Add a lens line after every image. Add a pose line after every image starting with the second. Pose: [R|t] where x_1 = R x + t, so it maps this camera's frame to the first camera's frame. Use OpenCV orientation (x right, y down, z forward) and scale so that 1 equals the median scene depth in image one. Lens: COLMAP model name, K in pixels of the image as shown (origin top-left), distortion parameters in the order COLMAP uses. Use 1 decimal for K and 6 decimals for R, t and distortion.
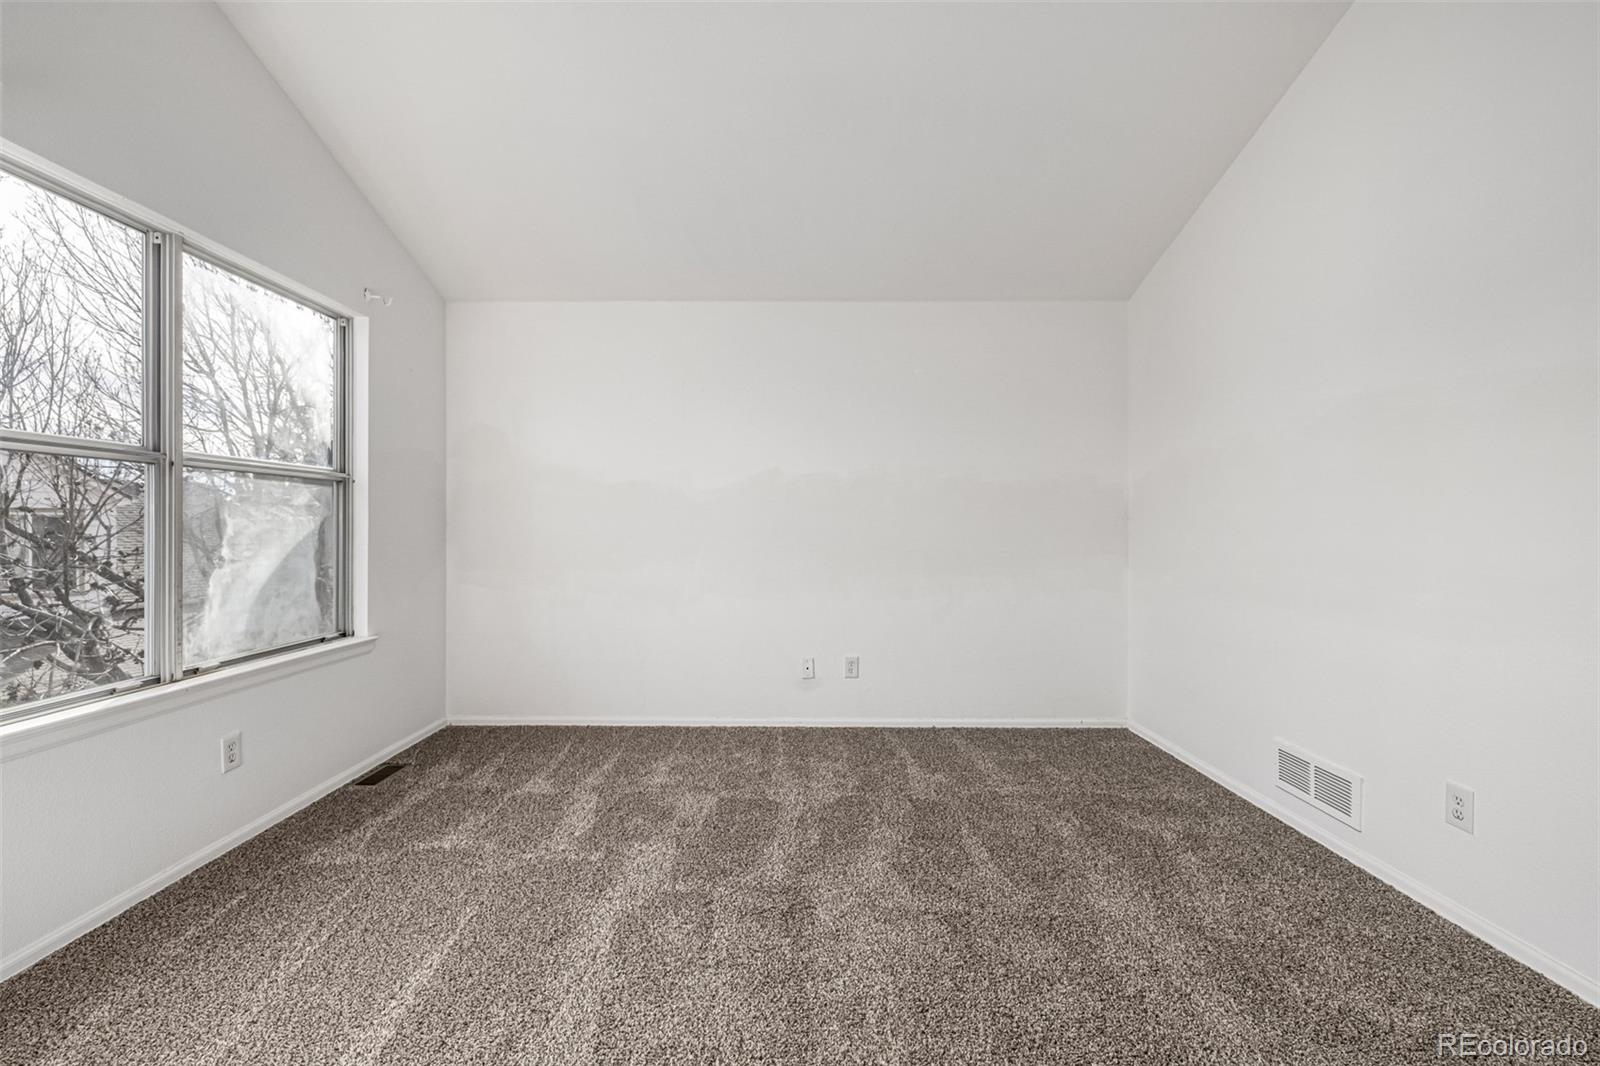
lens RADIAL K [[677.3, 0, 802.1], [0, 677.3, 524.4], [0, 0, 1]] dist [0.000152, 0.000560]
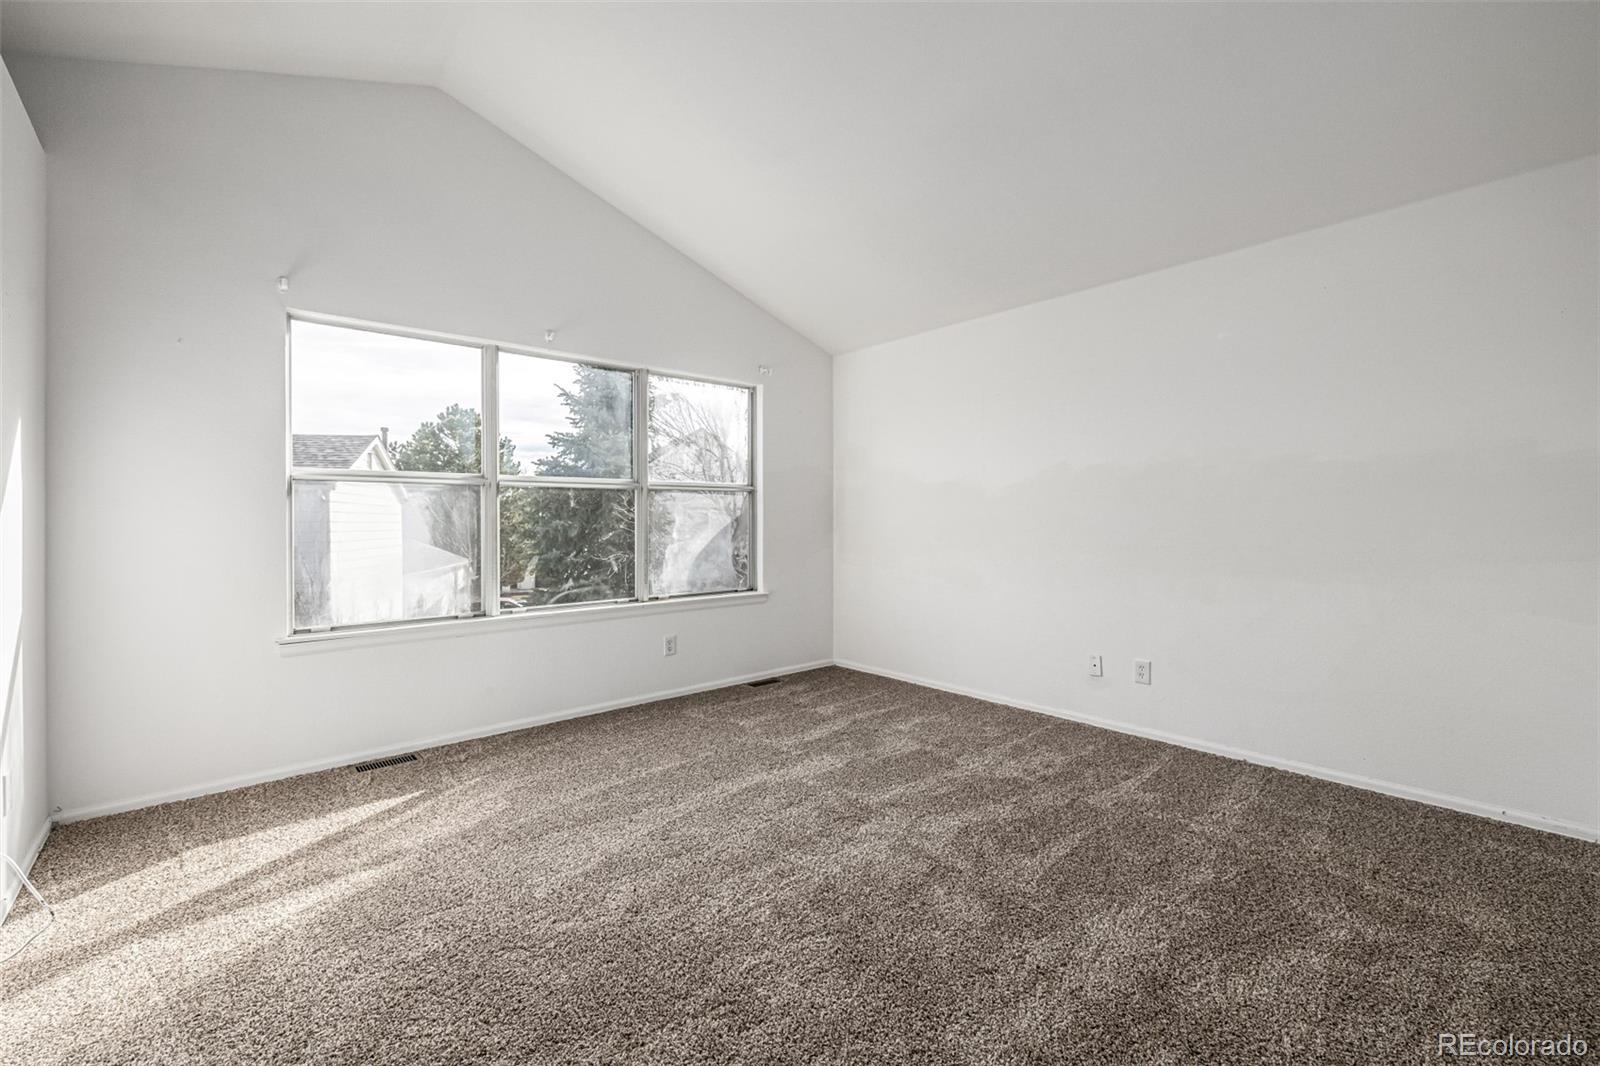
lens RADIAL K [[677.3, 0, 802.1], [0, 677.3, 524.4], [0, 0, 1]] dist [0.000152, 0.000560]
pose [[0.657354, 0.001674, -0.753580, 0.634467], [0.005676, 0.999958, 0.007172, 0.000527], [0.753561, -0.008992, 0.657317, 0.064649]]
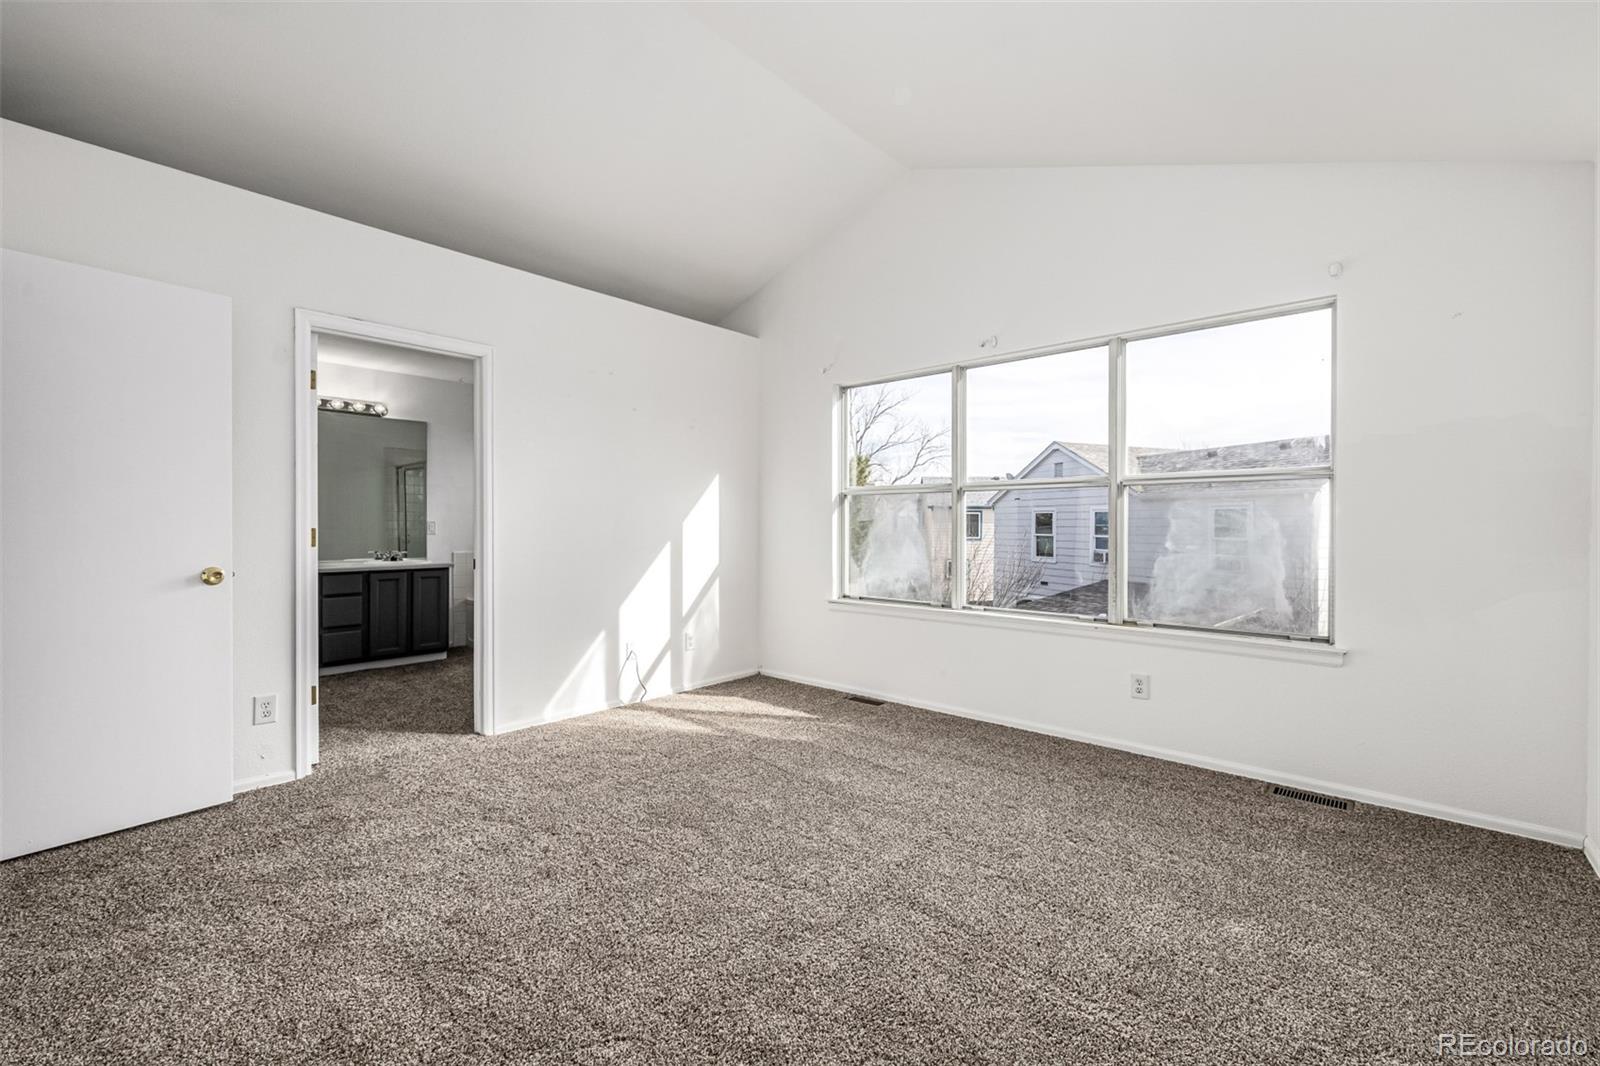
lens RADIAL K [[677.3, 0, 802.1], [0, 677.3, 524.4], [0, 0, 1]] dist [0.000152, 0.000560]
pose [[-0.675951, -0.014337, -0.736807, 0.563728], [-0.010913, 0.999896, -0.009446, 0.018054], [0.736866, 0.001656, -0.676037, 1.202962]]
